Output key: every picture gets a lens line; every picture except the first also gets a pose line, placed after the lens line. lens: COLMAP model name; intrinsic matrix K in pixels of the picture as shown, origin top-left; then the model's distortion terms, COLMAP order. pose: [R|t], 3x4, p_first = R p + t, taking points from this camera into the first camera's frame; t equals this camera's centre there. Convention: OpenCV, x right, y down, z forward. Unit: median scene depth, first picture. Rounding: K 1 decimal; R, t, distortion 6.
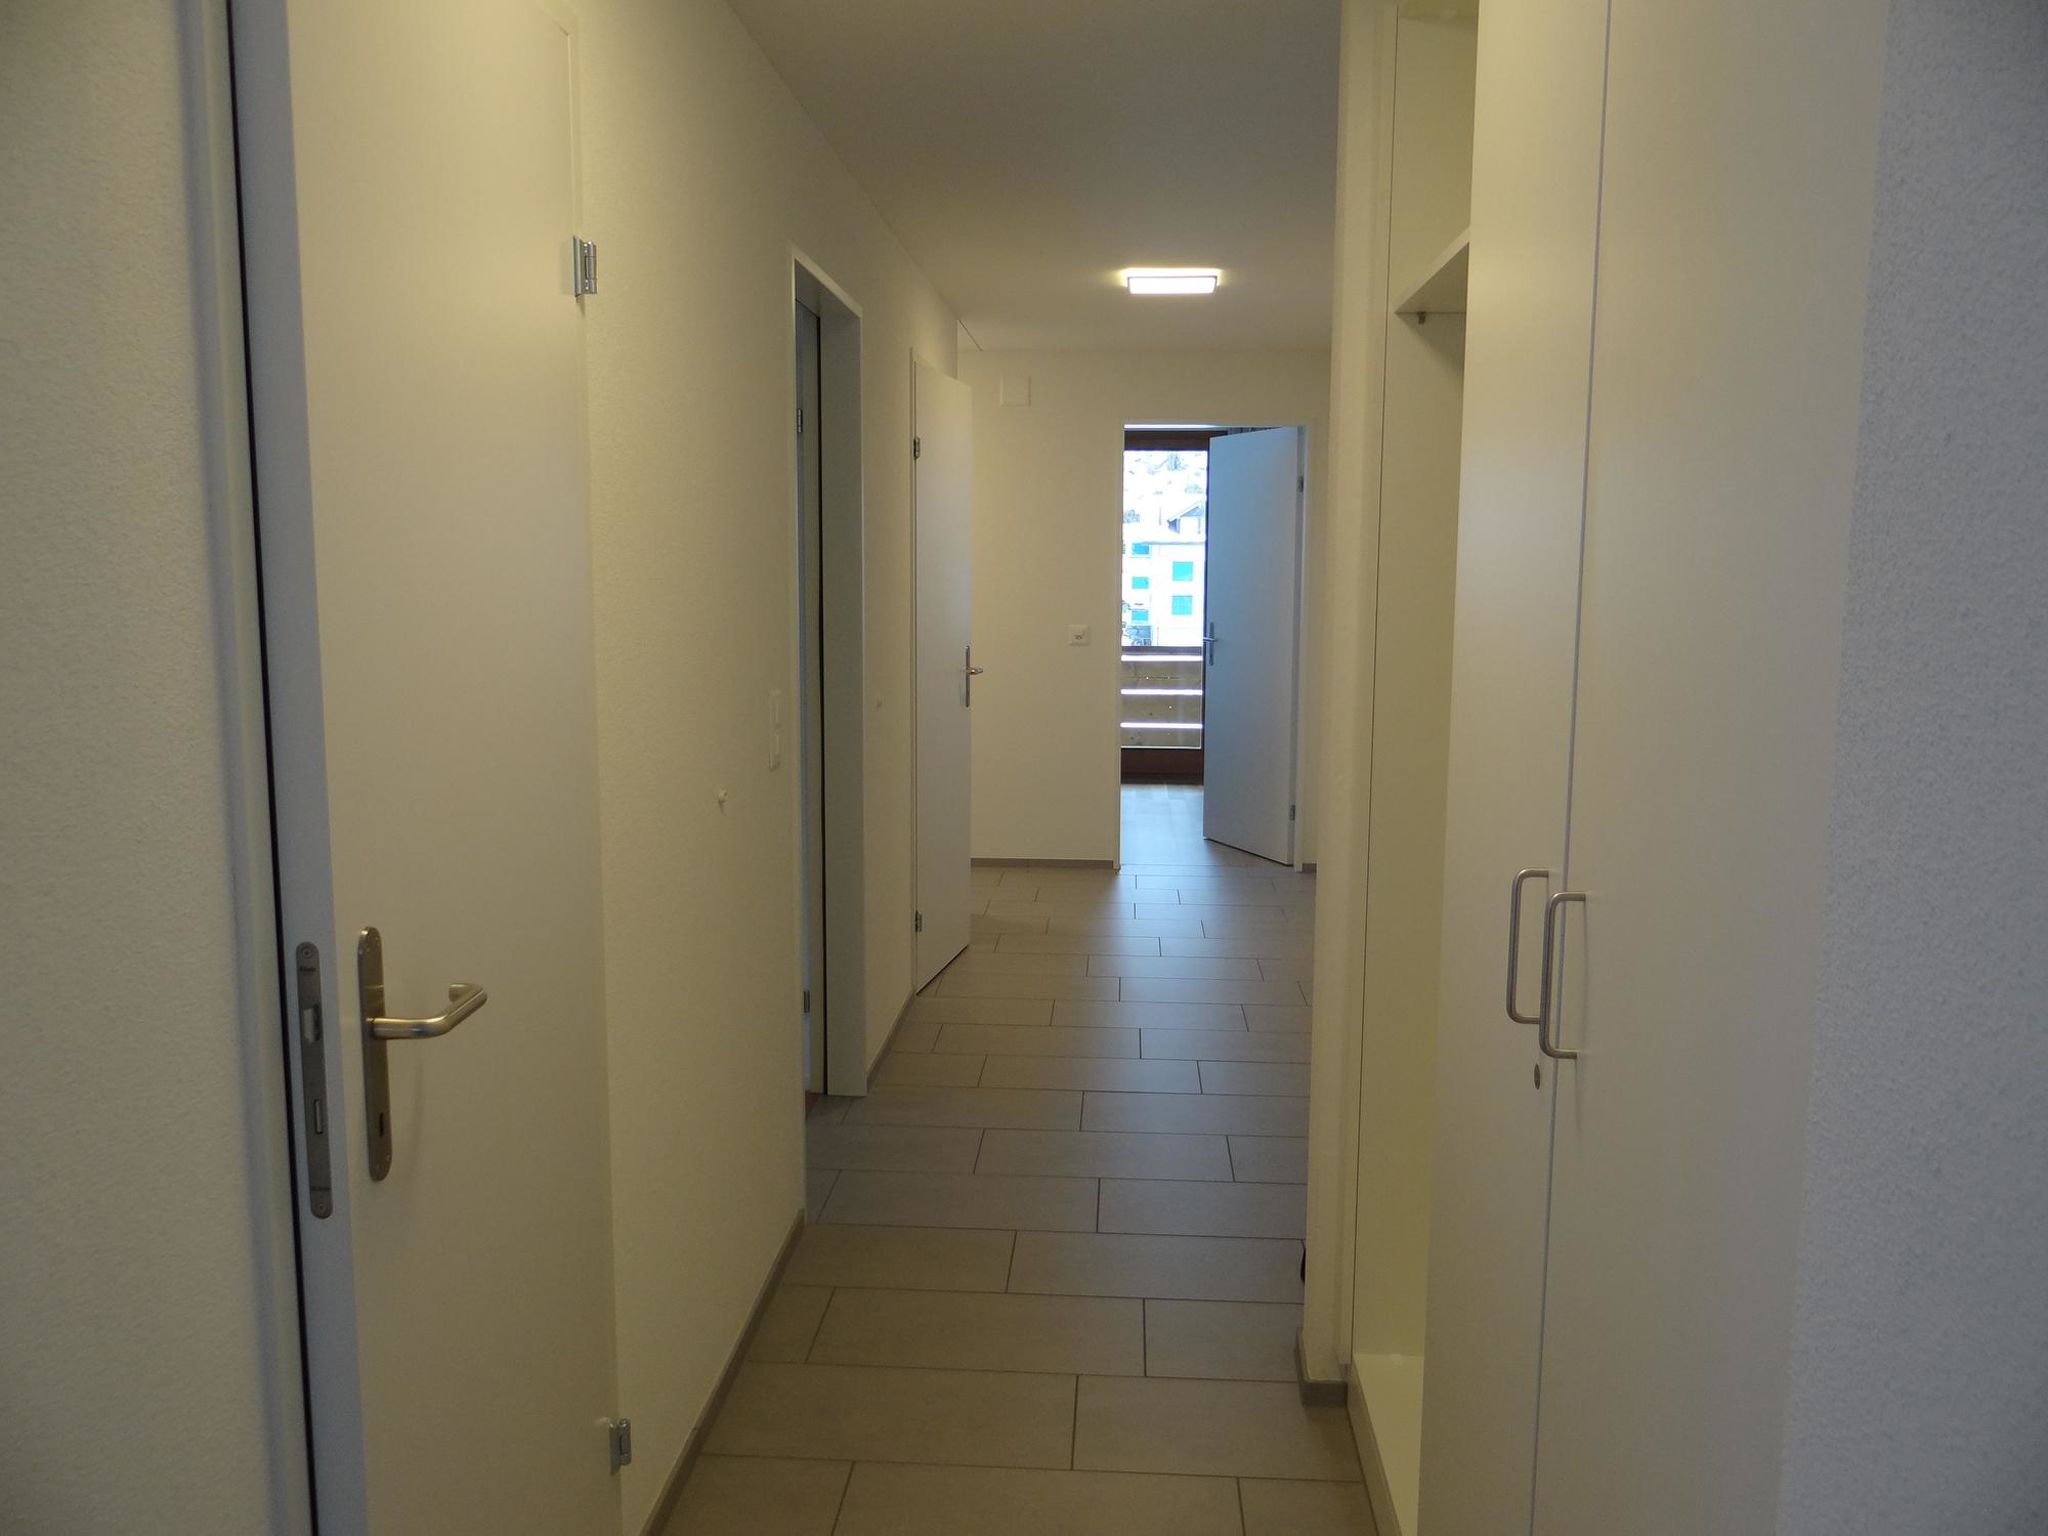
lens RADIAL K [[1631.3, 0, 1024.0], [0, 1631.3, 768.0], [0, 0, 1]] dist [-0.016297, 0.001240]
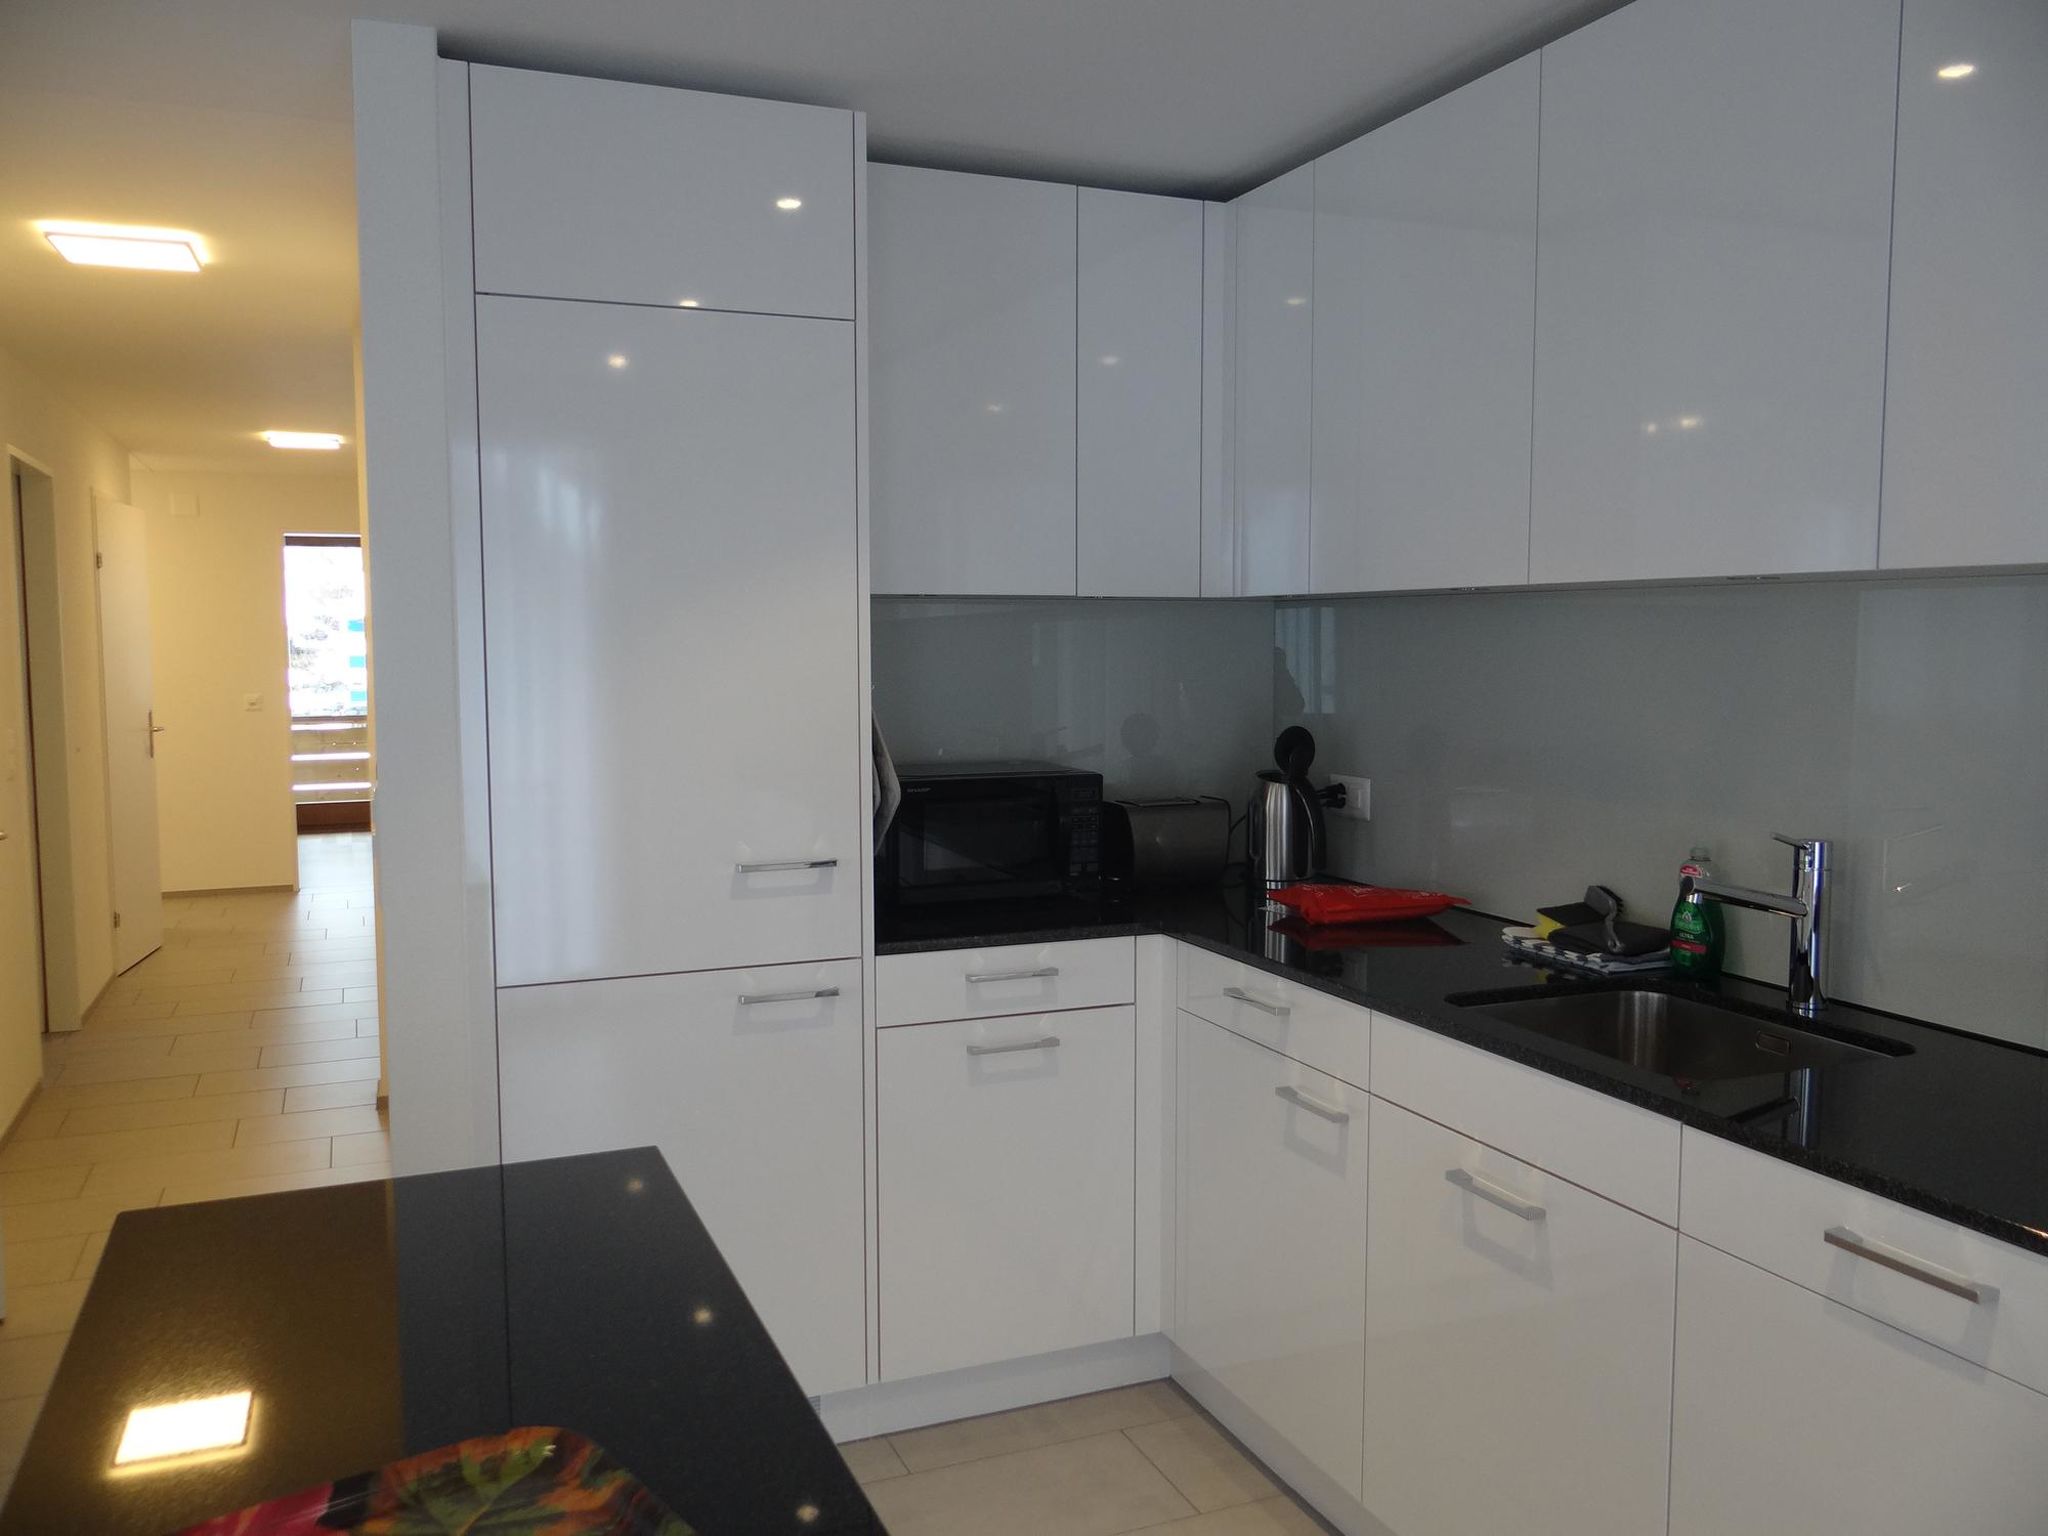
lens RADIAL K [[1669.2, 0, 968.5], [0, 1669.2, 772.2], [0, 0, 1]] dist [-0.005723, 0.005162]
pose [[0.913395, -0.044524, 0.404632, 0.020444], [0.066156, 0.997022, -0.039630, 0.062702], [-0.401663, 0.062967, 0.913620, -0.439110]]
